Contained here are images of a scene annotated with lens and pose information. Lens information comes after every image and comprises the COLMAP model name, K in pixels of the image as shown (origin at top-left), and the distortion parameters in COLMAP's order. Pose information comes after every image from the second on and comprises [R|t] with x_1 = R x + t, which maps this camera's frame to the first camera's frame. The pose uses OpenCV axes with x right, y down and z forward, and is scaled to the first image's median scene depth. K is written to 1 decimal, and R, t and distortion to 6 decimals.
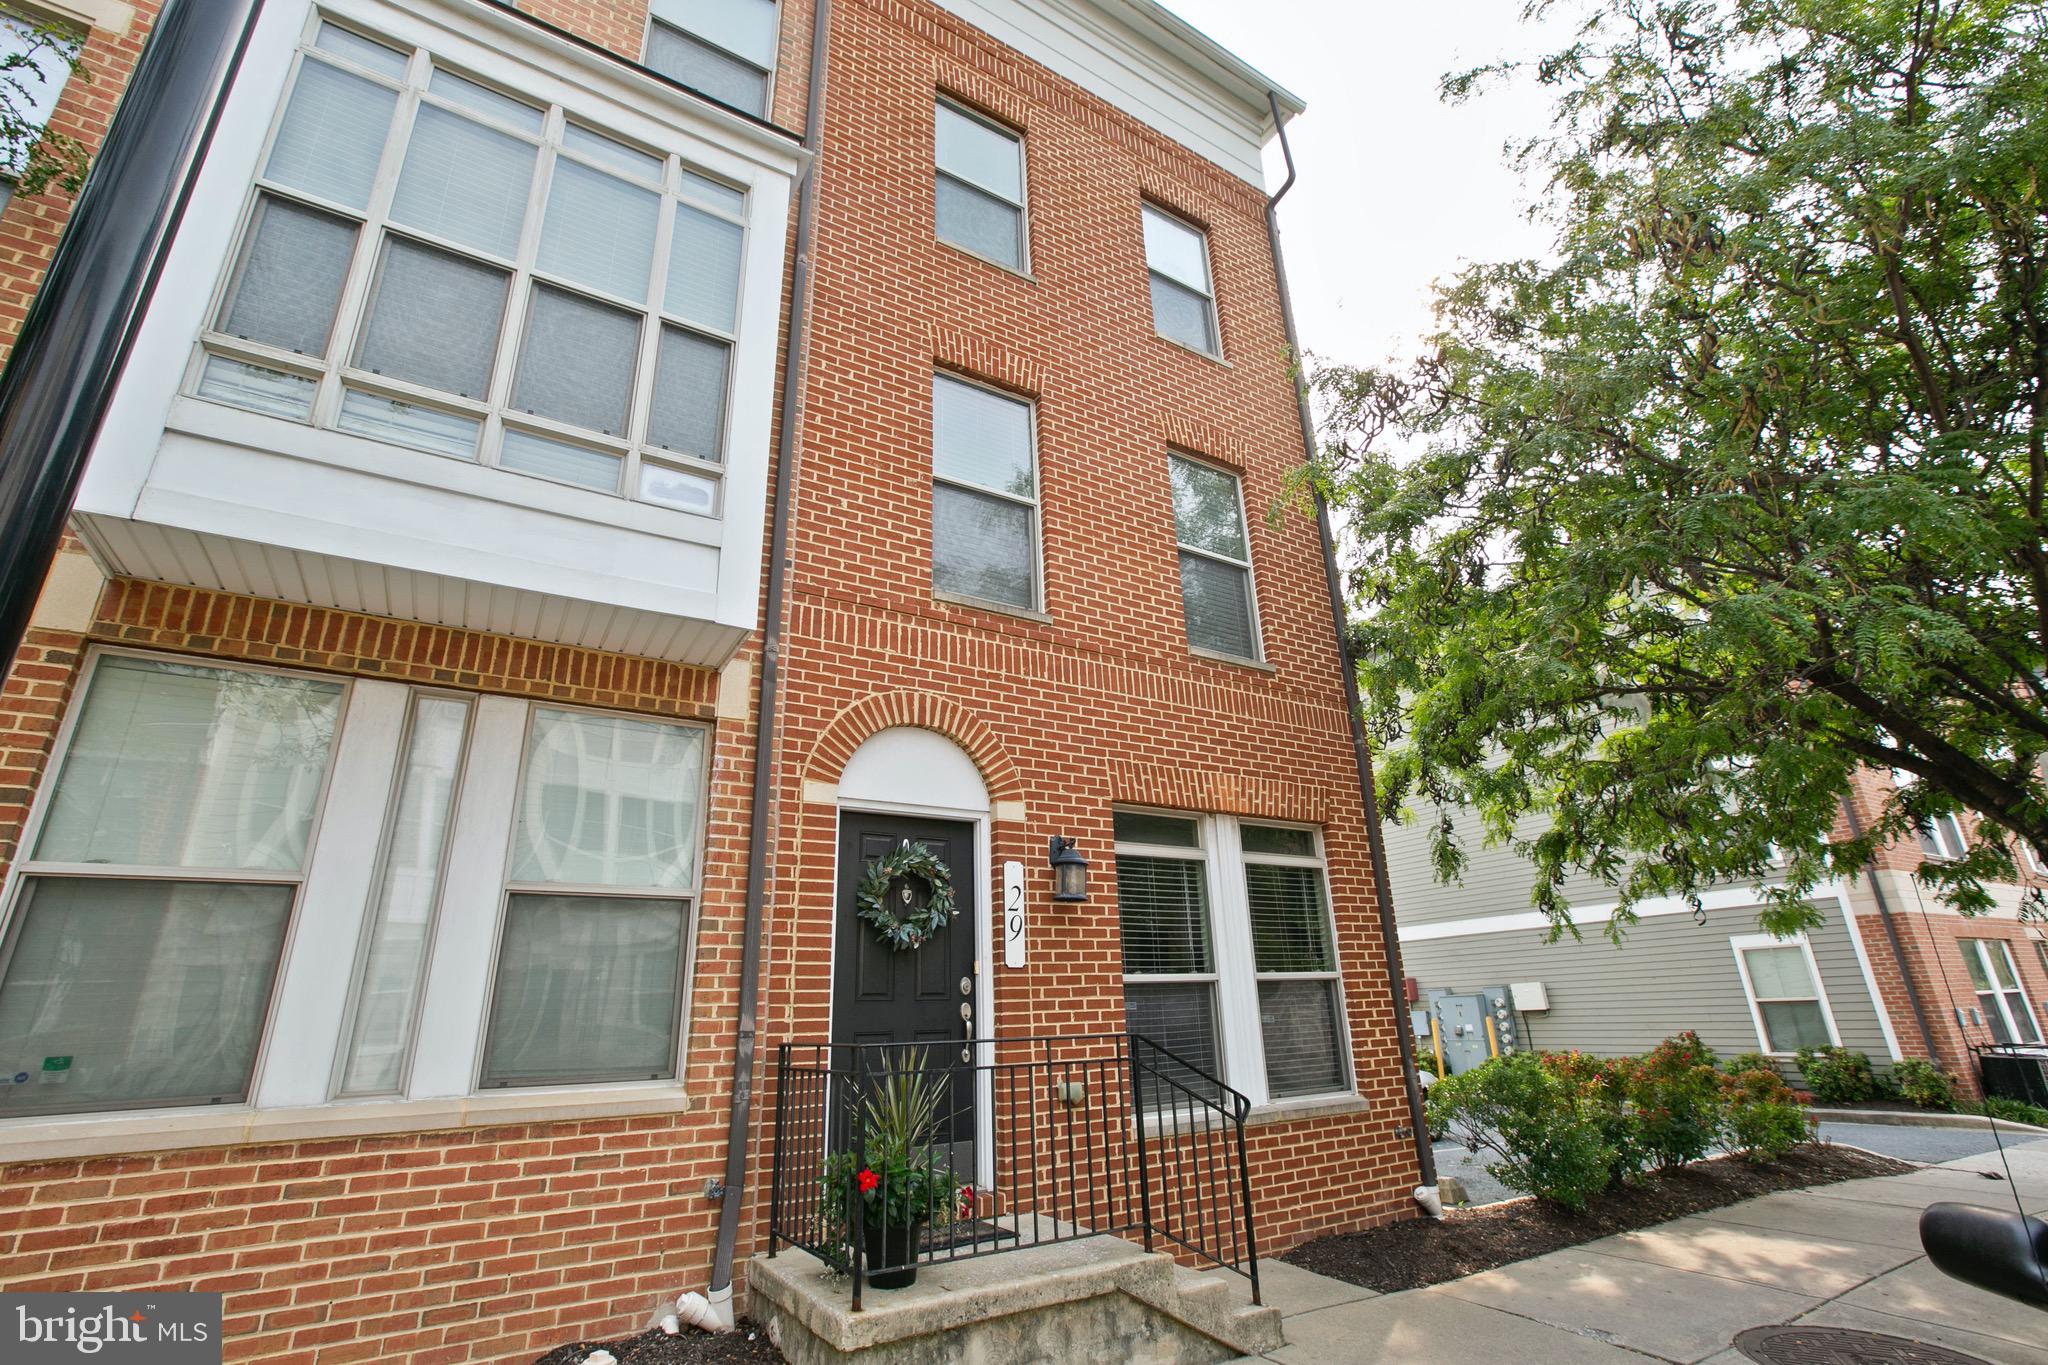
lens RADIAL K [[934.7, 0, 1036.3], [0, 934.7, 677.8], [0, 0, 1]] dist [-0.049649, 0.029810]
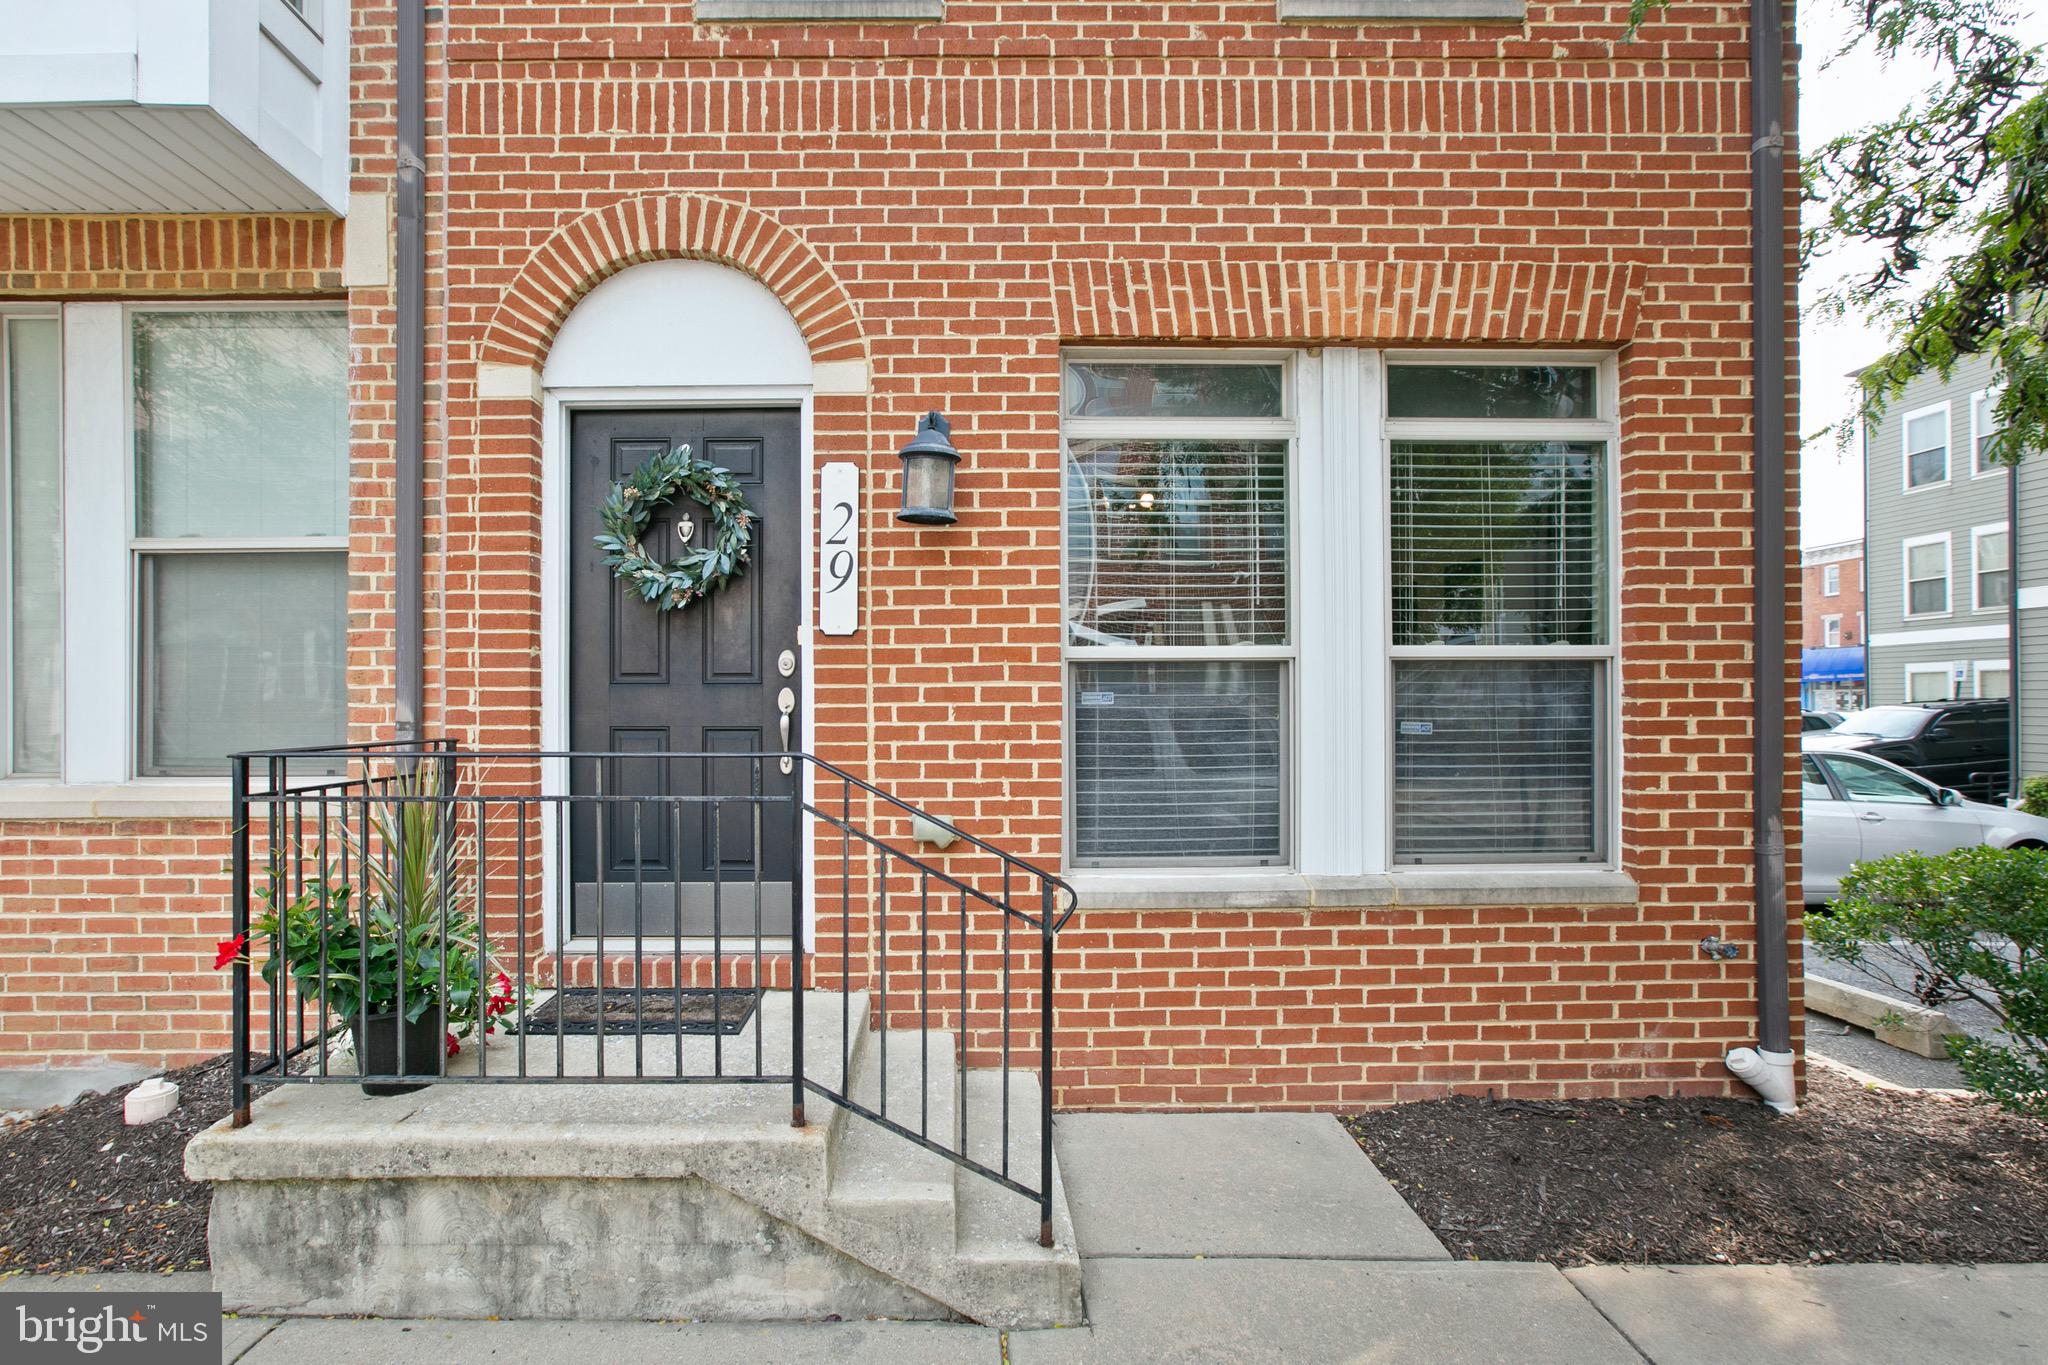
lens RADIAL K [[976.5, 0, 982.7], [0, 976.5, 702.8], [0, 0, 1]] dist [-0.055639, 0.035267]
pose [[0.851520, 0.033062, -0.523278, 0.383628], [0.157686, 0.935659, 0.315717, 0.159313], [0.500048, -0.351353, 0.791519, 0.503778]]
